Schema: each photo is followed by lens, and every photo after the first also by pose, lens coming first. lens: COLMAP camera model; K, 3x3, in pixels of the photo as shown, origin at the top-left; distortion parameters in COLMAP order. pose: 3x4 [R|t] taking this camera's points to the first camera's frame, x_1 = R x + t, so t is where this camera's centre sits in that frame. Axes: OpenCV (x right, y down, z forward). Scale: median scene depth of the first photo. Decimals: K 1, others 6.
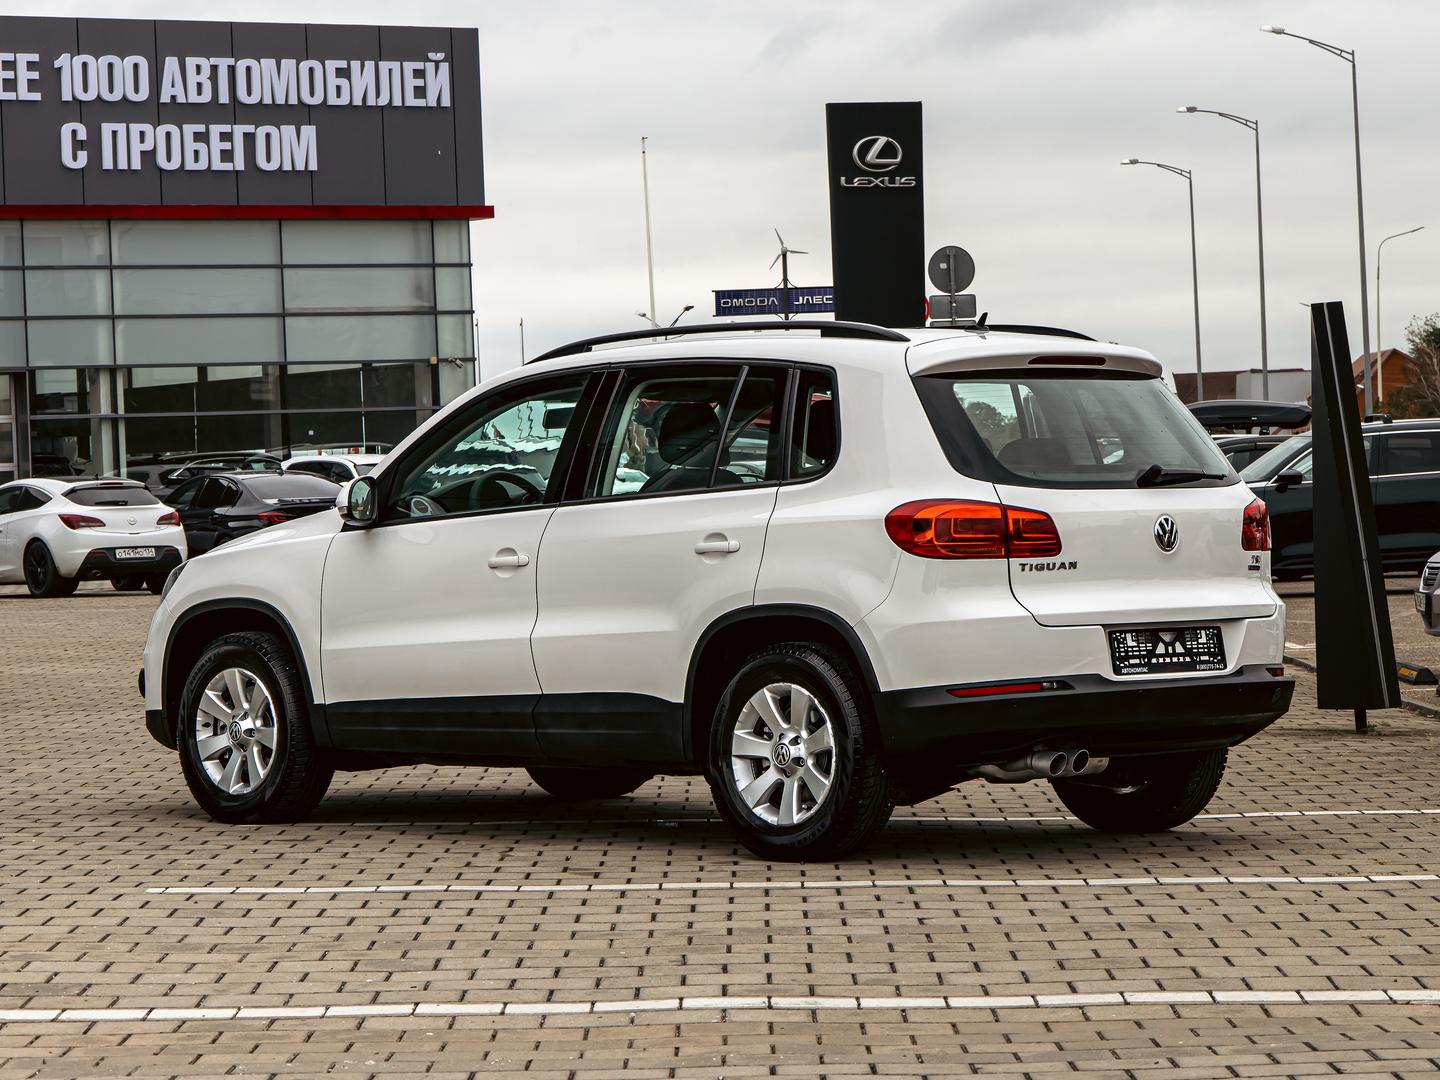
lens RADIAL K [[3623.4, 0, 742.6], [0, 3623.4, 537.0], [0, 0, 1]] dist [-0.081843, 0.040368]
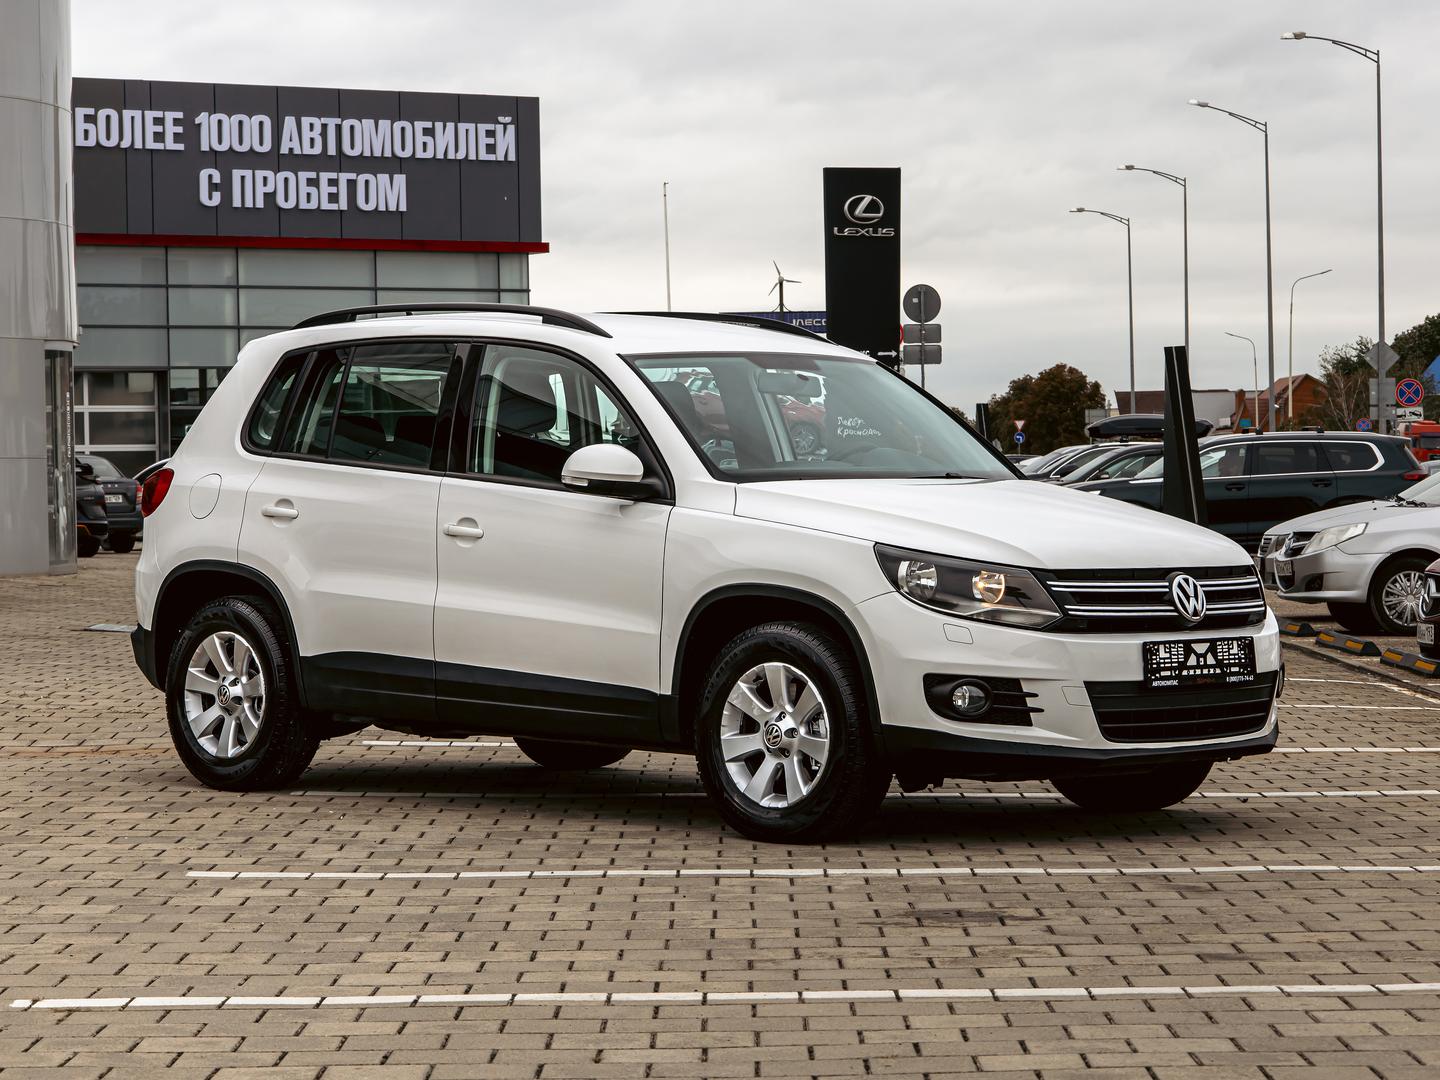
lens RADIAL K [[3492.1, 0, 664.7], [0, 3492.1, 572.6], [0, 0, 1]] dist [-0.081377, -0.616998]
pose [[0.999641, 0.022012, -0.015255, -0.009401], [-0.021863, 0.999712, 0.009866, 0.007633], [0.015468, -0.009529, 0.999835, -0.184026]]
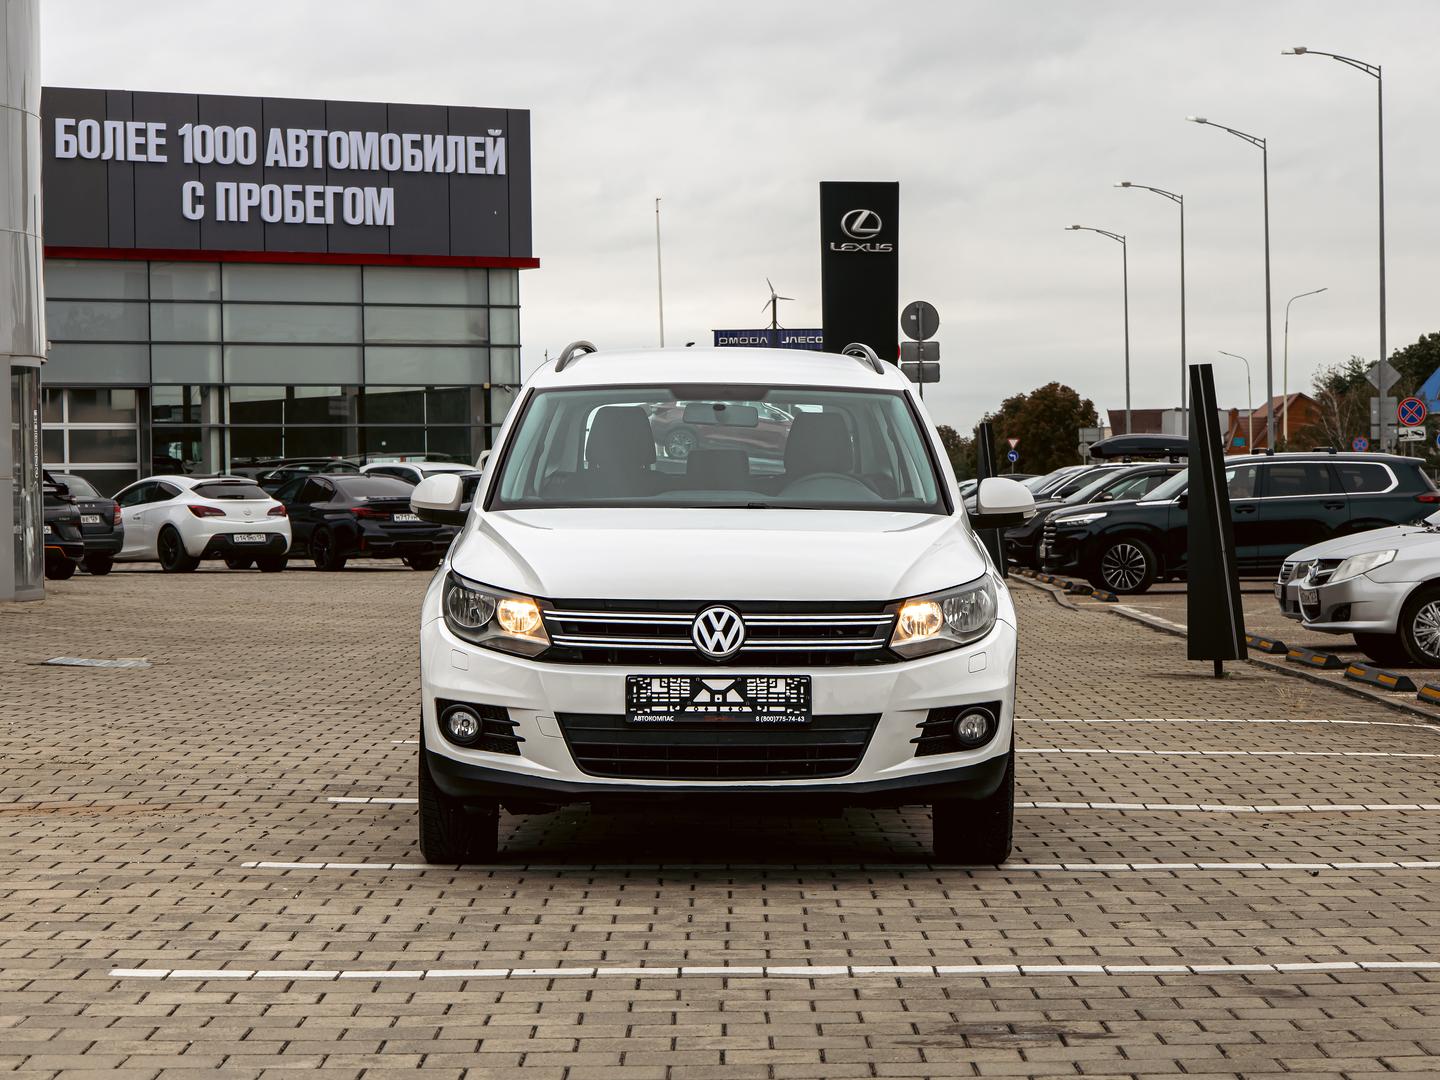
lens RADIAL K [[3414.8, 0, 720.0], [0, 3414.8, 540.0], [0, 0, 1]] dist [-0.080331, -0.367327]
pose [[0.999728, 0.023047, 0.003453, -0.010989], [-0.023033, 0.999727, -0.003851, 0.005082], [-0.003541, 0.003770, 0.999987, -0.134561]]
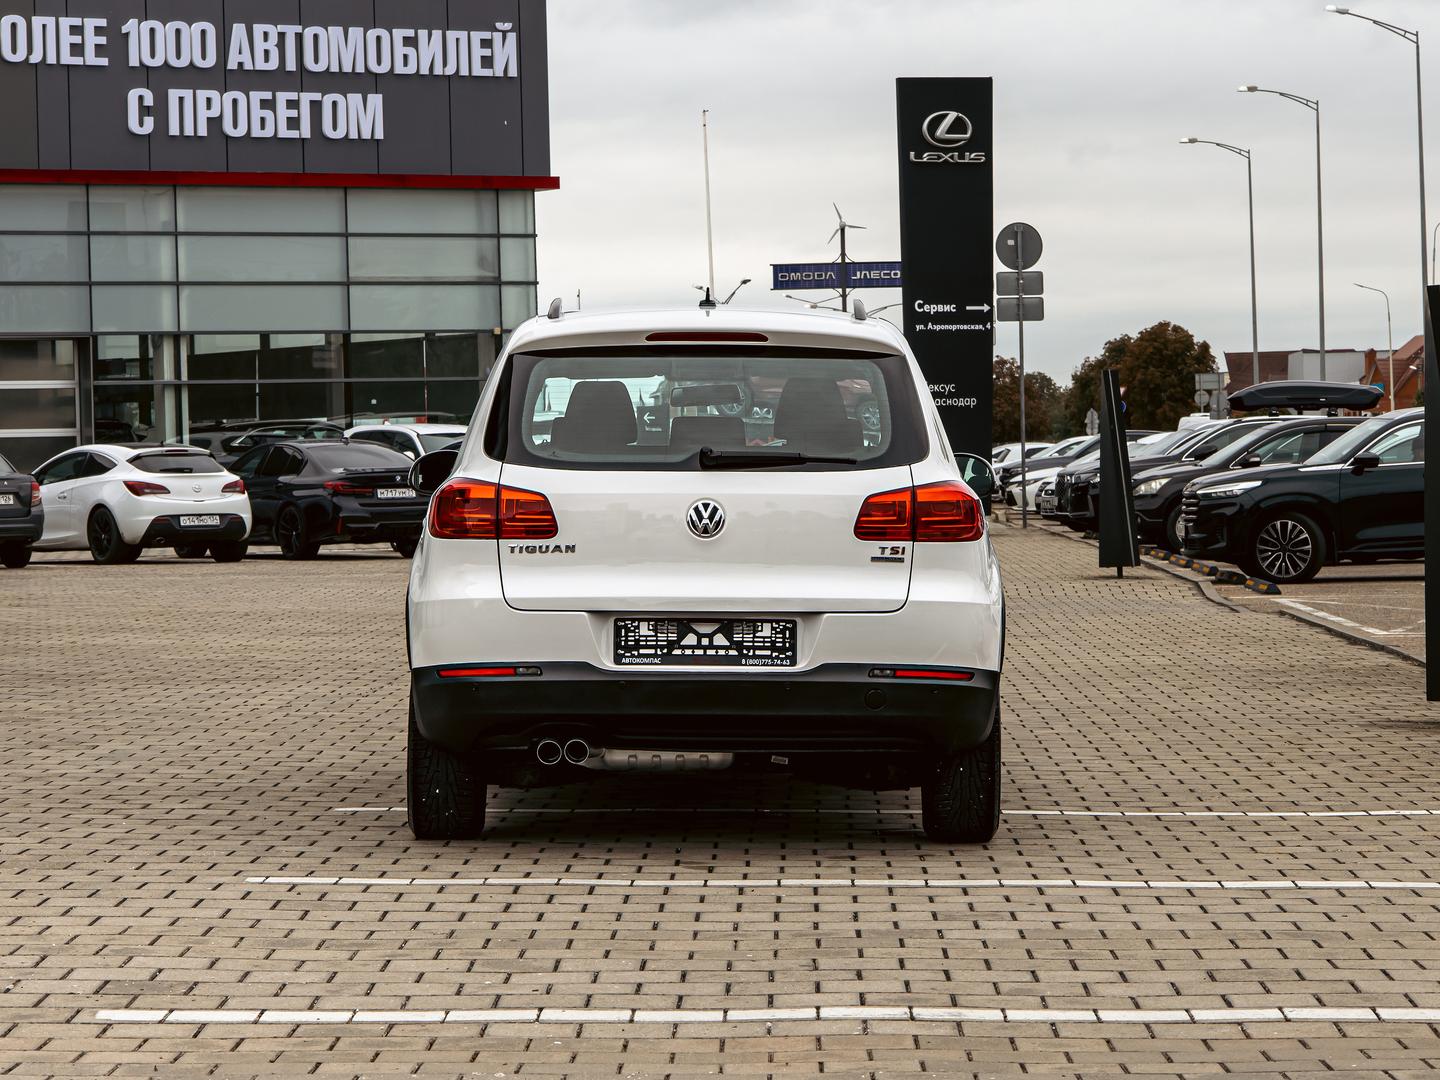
lens RADIAL K [[3576.2, 0, 720.7], [0, 3576.2, 509.9], [0, 0, 1]] dist [-0.066860, 0.080579]
pose [[0.999792, 0.013097, -0.015659, -0.007834], [-0.013086, 0.999914, 0.000809, -0.001053], [0.015668, -0.000604, 0.999877, 0.015572]]
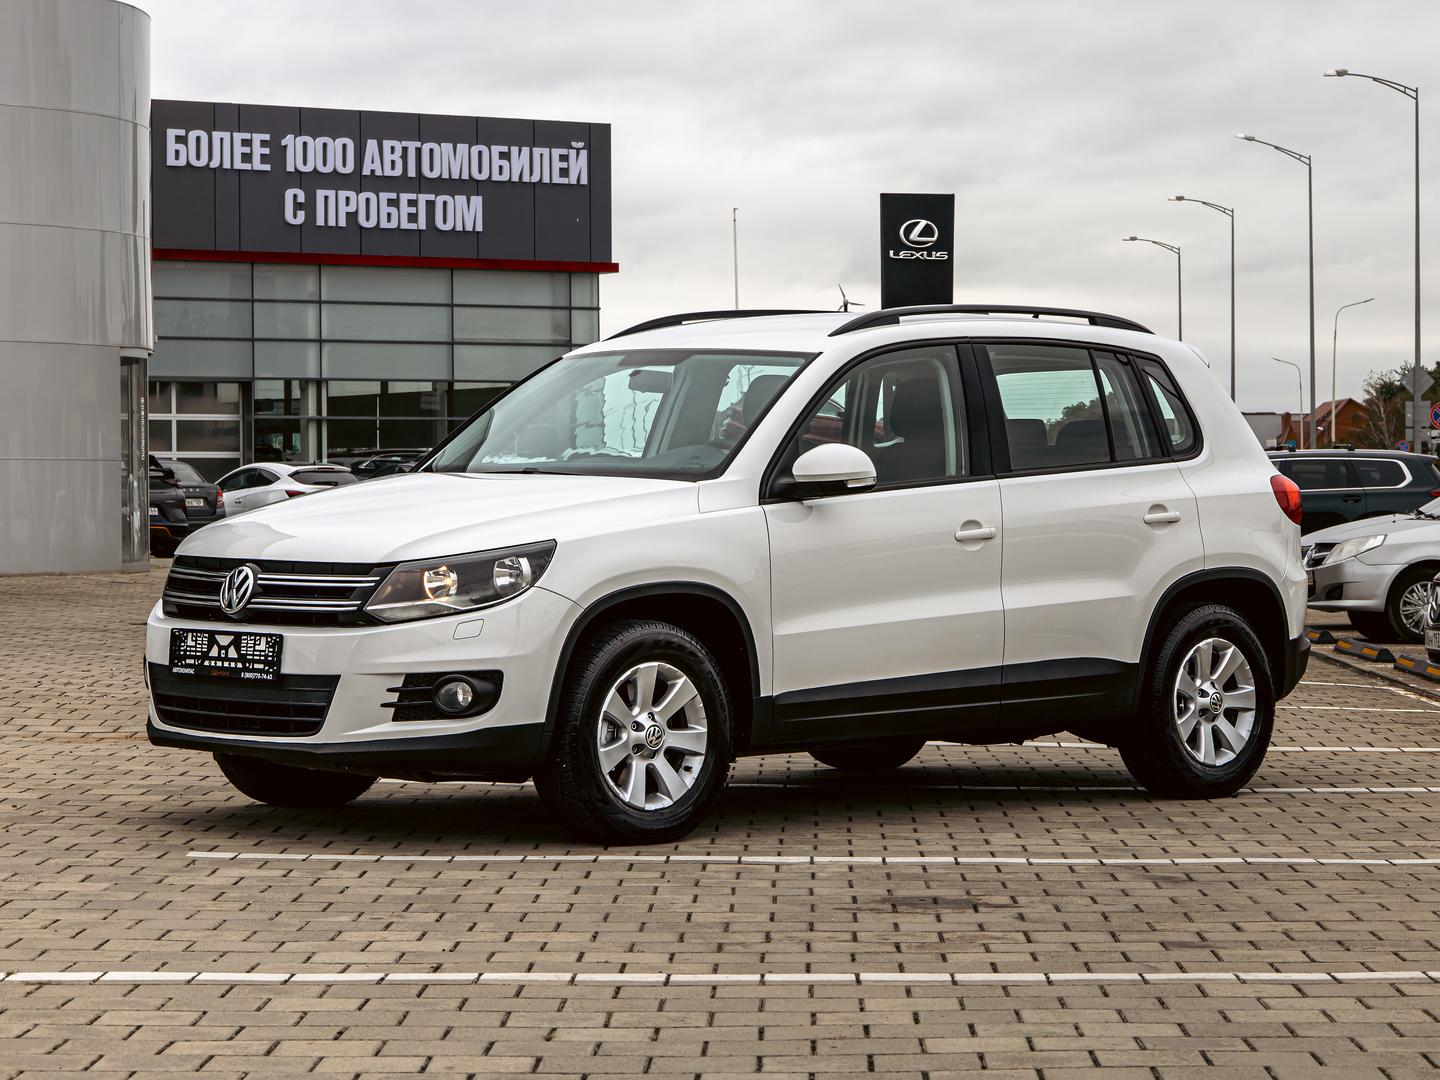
lens RADIAL K [[3321.5, 0, 742.9], [0, 3321.5, 539.4], [0, 0, 1]] dist [-0.102701, -0.261591]
pose [[0.999318, 0.032296, -0.017915, -0.000802], [-0.032370, 0.999468, -0.003868, 0.009392], [0.017780, 0.004445, 0.999832, -0.174879]]
